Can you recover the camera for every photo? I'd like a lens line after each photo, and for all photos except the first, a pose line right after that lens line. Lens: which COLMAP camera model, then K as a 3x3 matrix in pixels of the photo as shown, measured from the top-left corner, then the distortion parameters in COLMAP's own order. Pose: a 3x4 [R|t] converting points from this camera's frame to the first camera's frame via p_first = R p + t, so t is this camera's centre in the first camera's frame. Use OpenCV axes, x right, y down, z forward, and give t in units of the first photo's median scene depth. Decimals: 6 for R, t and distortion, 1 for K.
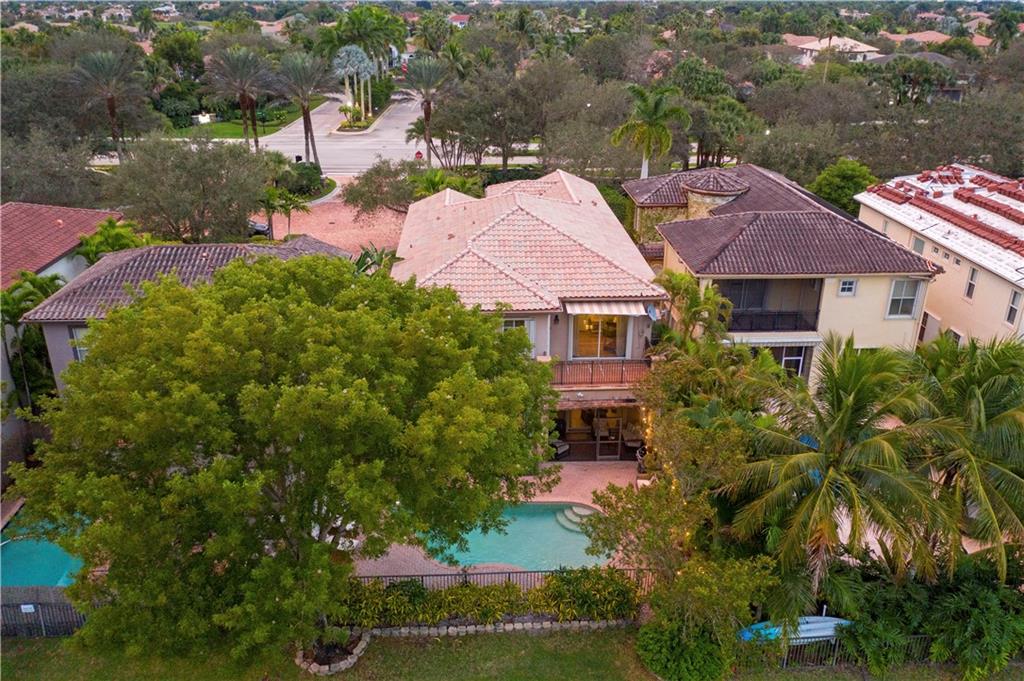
lens RADIAL K [[793.7, 0, 513.5], [0, 793.7, 341.6], [0, 0, 1]] dist [0.002681, 0.002715]
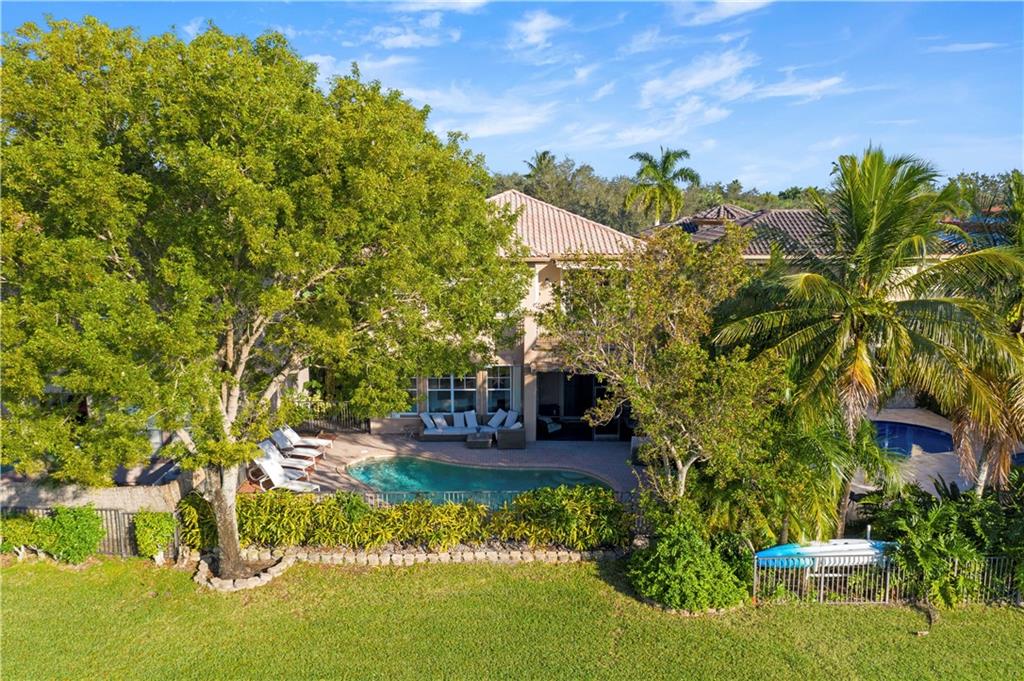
lens RADIAL K [[798.6, 0, 511.6], [0, 798.6, 346.5], [0, 0, 1]] dist [-0.002563, -0.006154]
pose [[0.999044, -0.000088, -0.043715, 0.053861], [-0.010034, 0.972839, -0.231266, 0.251868], [0.042548, 0.231483, 0.971908, 0.129732]]
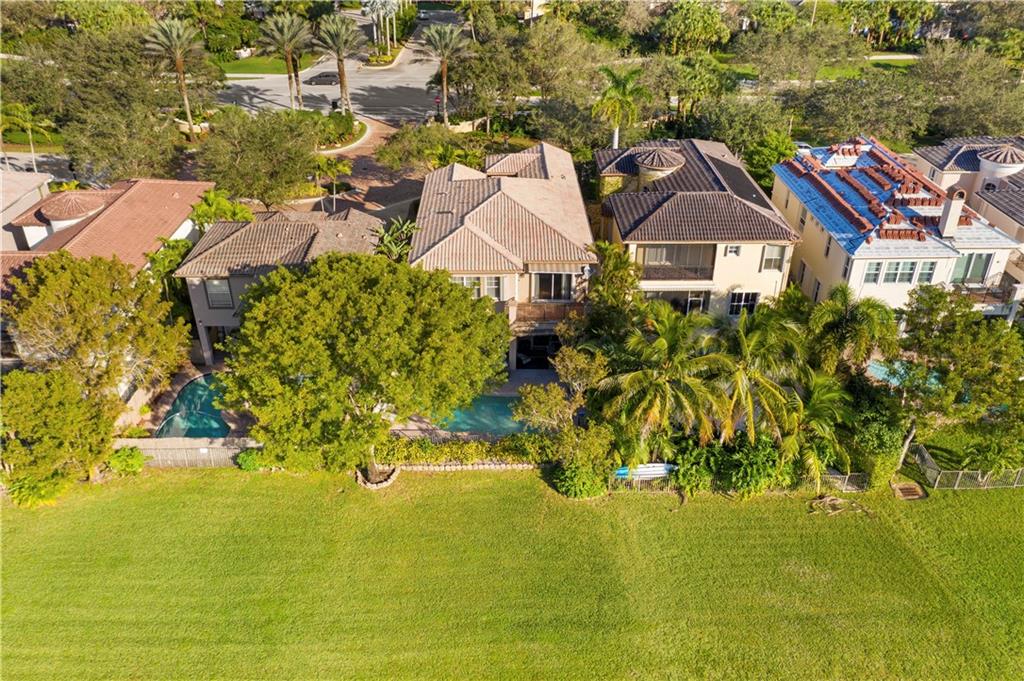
lens RADIAL K [[793.7, 0, 513.5], [0, 793.7, 341.6], [0, 0, 1]] dist [0.002681, 0.002715]
pose [[0.999410, 0.014200, -0.031272, 0.084218], [-0.010156, 0.991994, 0.125878, -0.091636], [0.032809, -0.125486, 0.991553, -0.486354]]
